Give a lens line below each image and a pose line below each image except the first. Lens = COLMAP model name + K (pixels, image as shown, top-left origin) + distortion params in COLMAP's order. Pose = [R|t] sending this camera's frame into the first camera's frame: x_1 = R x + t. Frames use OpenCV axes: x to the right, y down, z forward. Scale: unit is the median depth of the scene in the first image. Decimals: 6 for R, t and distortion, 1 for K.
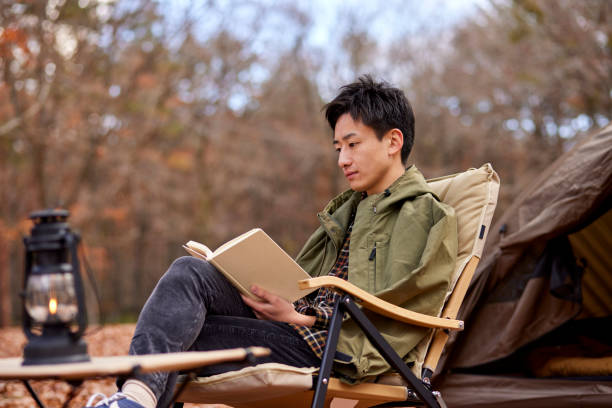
lens RADIAL K [[1517.5, 0, 303.9], [0, 1517.5, 199.8], [0, 0, 1]] dist [-0.005575, 0.000000]
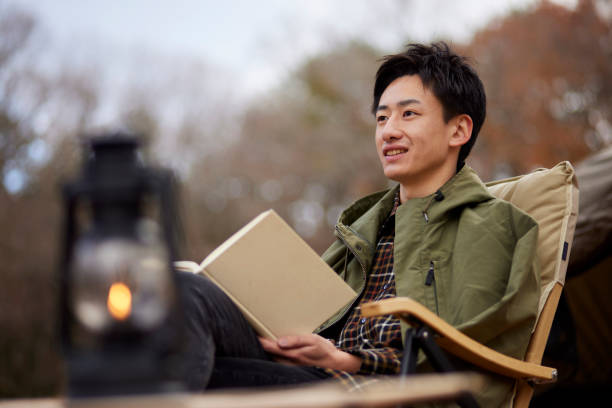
lens RADIAL K [[1517.5, 0, 309.7], [0, 1517.5, 209.6], [0, 0, 1]] dist [-0.005575, 0.000000]
pose [[0.987284, 0.021763, 0.157469, -0.122491], [-0.012927, 0.998295, -0.056919, 0.044688], [-0.158439, 0.054160, 0.985882, 0.287948]]
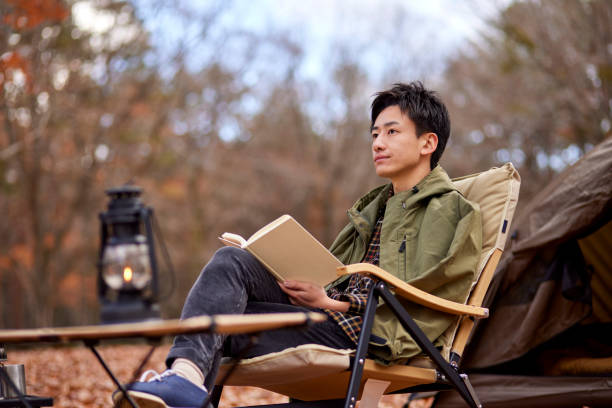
lens RADIAL K [[1517.5, 0, 300.7], [0, 1517.5, 187.1], [0, 0, 1]] dist [-0.005575, 0.000000]
pose [[0.999971, 0.004003, 0.006404, -0.032016], [-0.003805, 0.999525, -0.030579, 0.026562], [-0.006524, 0.030554, 0.999512, -0.059865]]
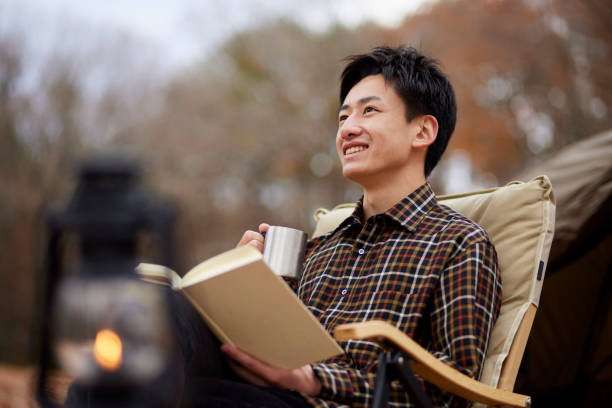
lens RADIAL K [[1517.5, 0, 306.1], [0, 1517.5, 206.7], [0, 0, 1]] dist [-0.005575, 0.000000]
pose [[0.976013, 0.059605, 0.209395, -0.137826], [-0.051383, 0.997687, -0.044493, 0.028483], [-0.211563, 0.032666, 0.976818, 0.333614]]
